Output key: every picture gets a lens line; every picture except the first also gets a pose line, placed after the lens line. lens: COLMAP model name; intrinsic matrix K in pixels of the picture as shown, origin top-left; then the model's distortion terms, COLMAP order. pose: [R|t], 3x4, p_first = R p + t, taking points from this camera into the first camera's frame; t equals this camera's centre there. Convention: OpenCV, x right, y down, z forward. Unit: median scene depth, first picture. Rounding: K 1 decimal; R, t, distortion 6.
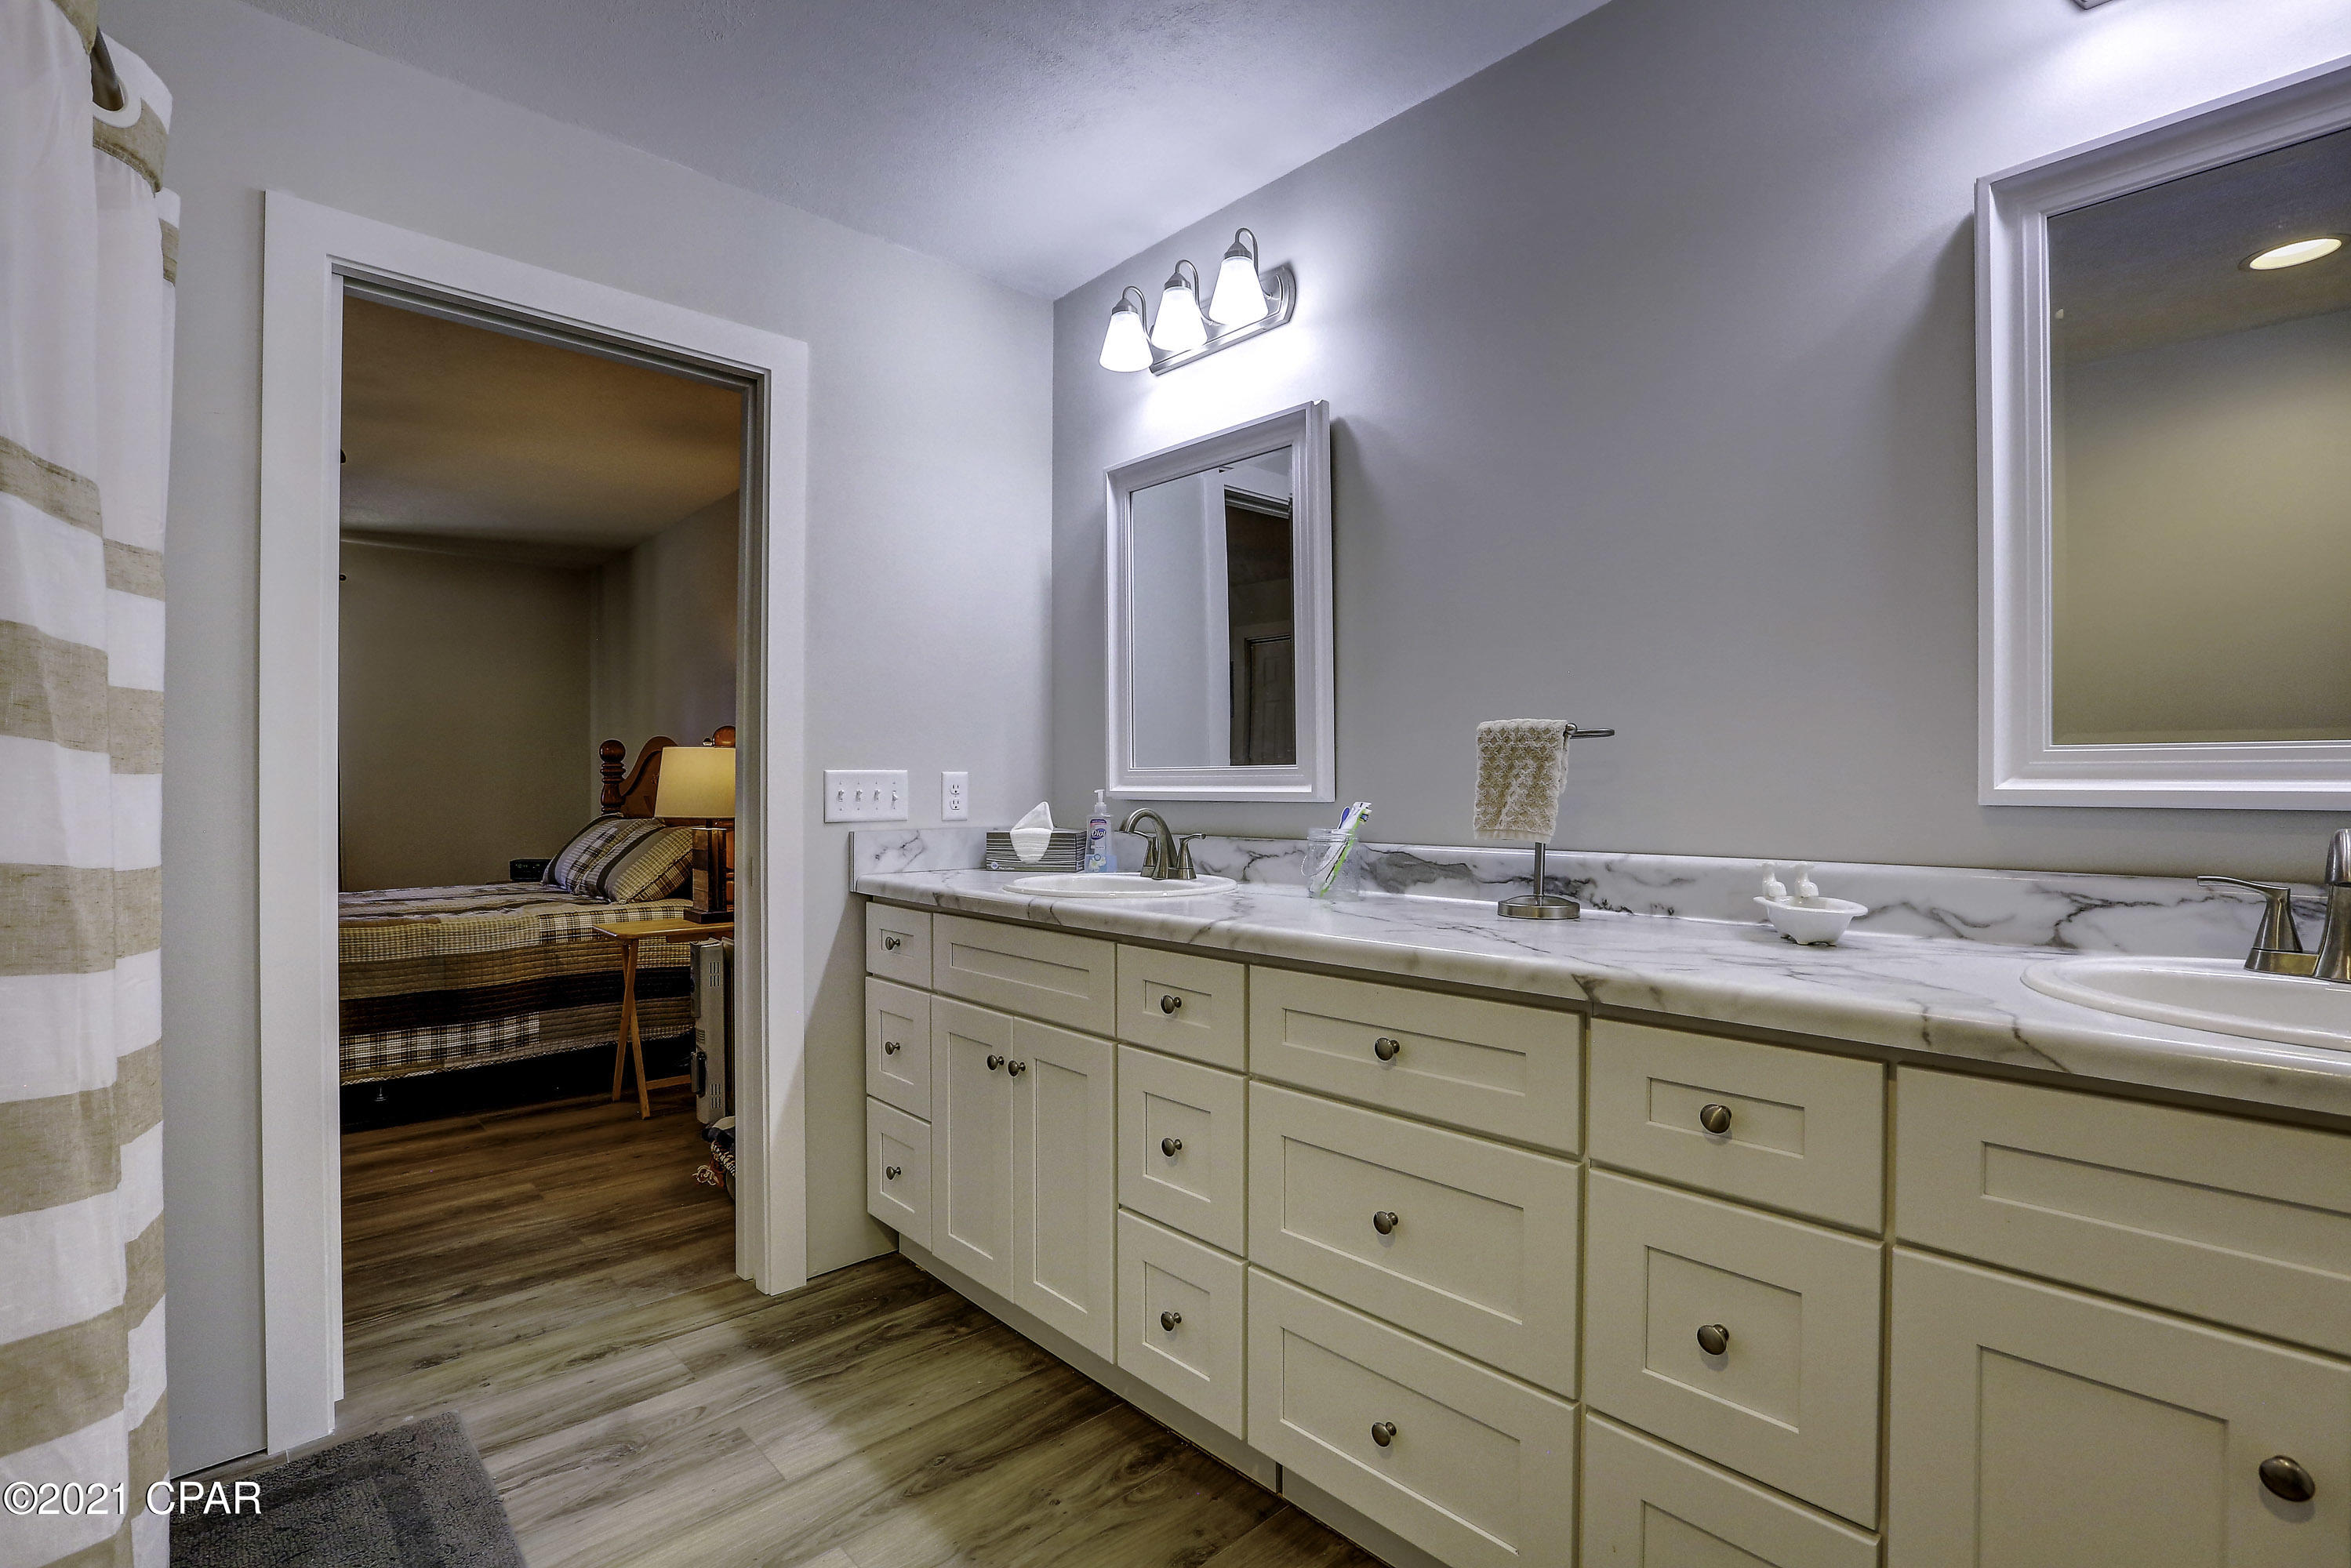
lens RADIAL K [[1074.7, 0, 1234.6], [0, 1074.7, 780.5], [0, 0, 1]] dist [-0.053077, 0.018108]
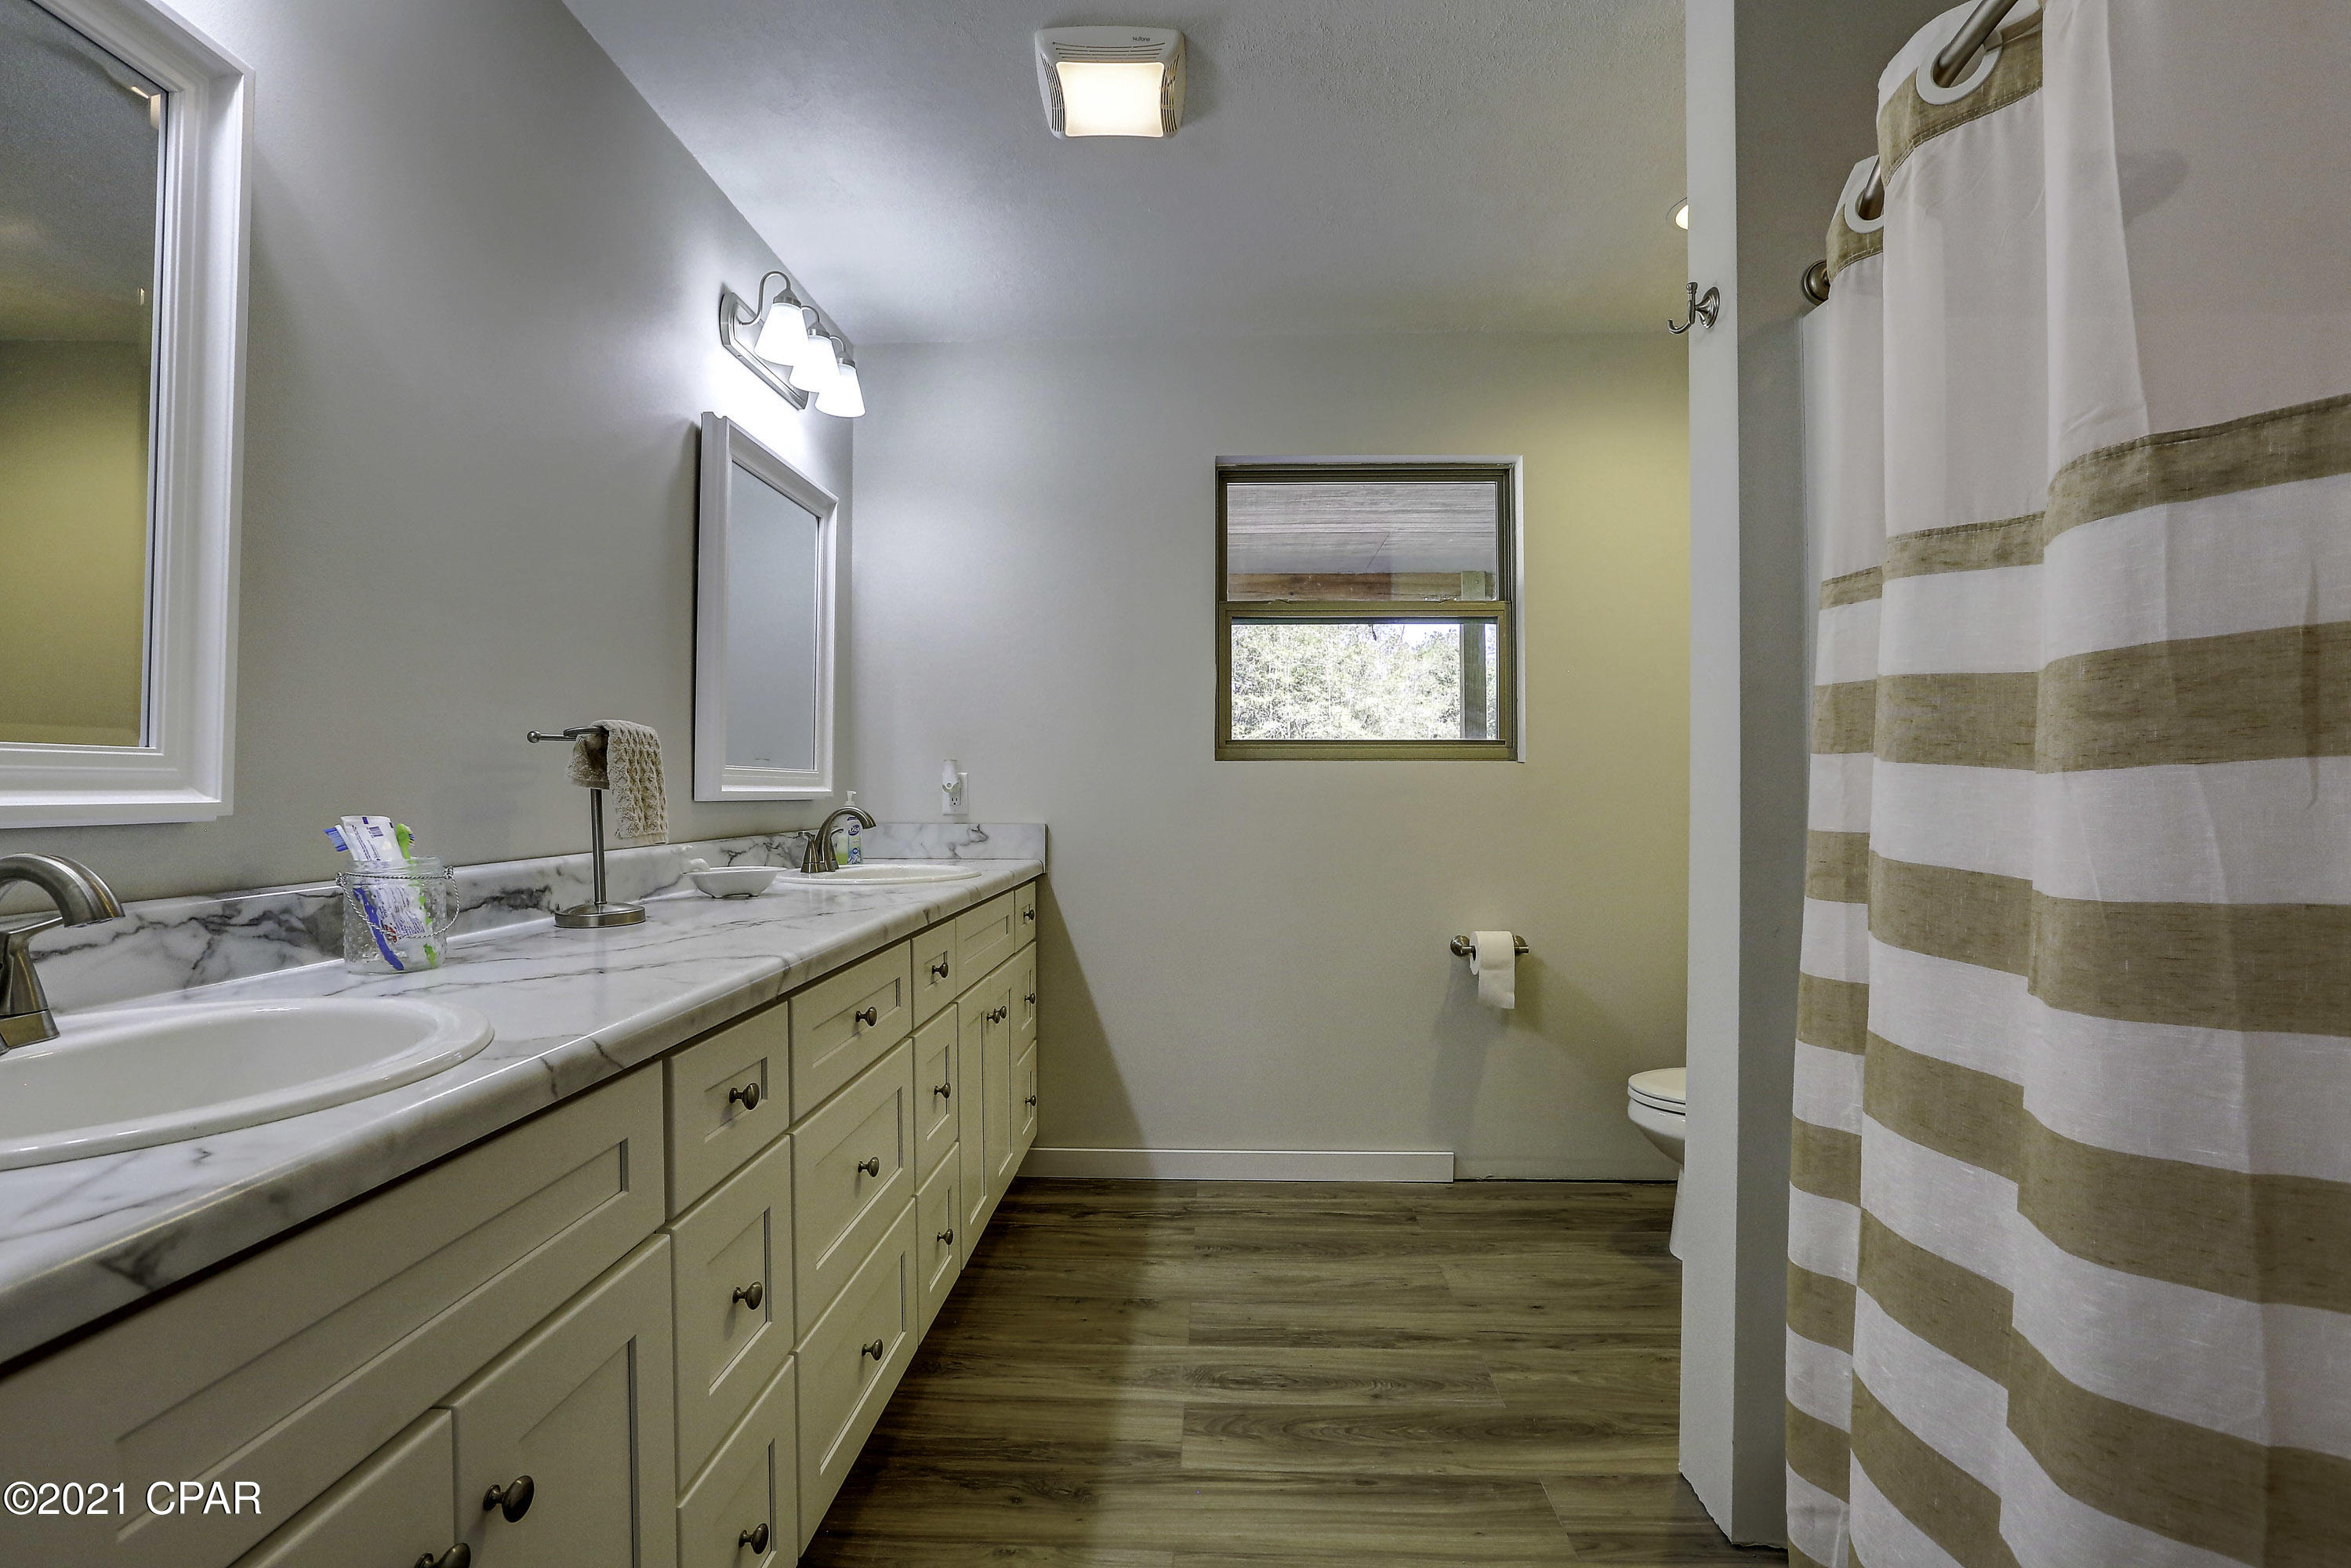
lens RADIAL K [[1074.9, 0, 1188.7], [0, 1074.9, 773.4], [0, 0, 1]] dist [-0.053077, 0.018108]
pose [[-0.691444, 0.015310, 0.722268, -0.749456], [0.003302, 0.999832, -0.018032, 0.009712], [-0.722423, -0.010083, -0.691378, 1.233497]]
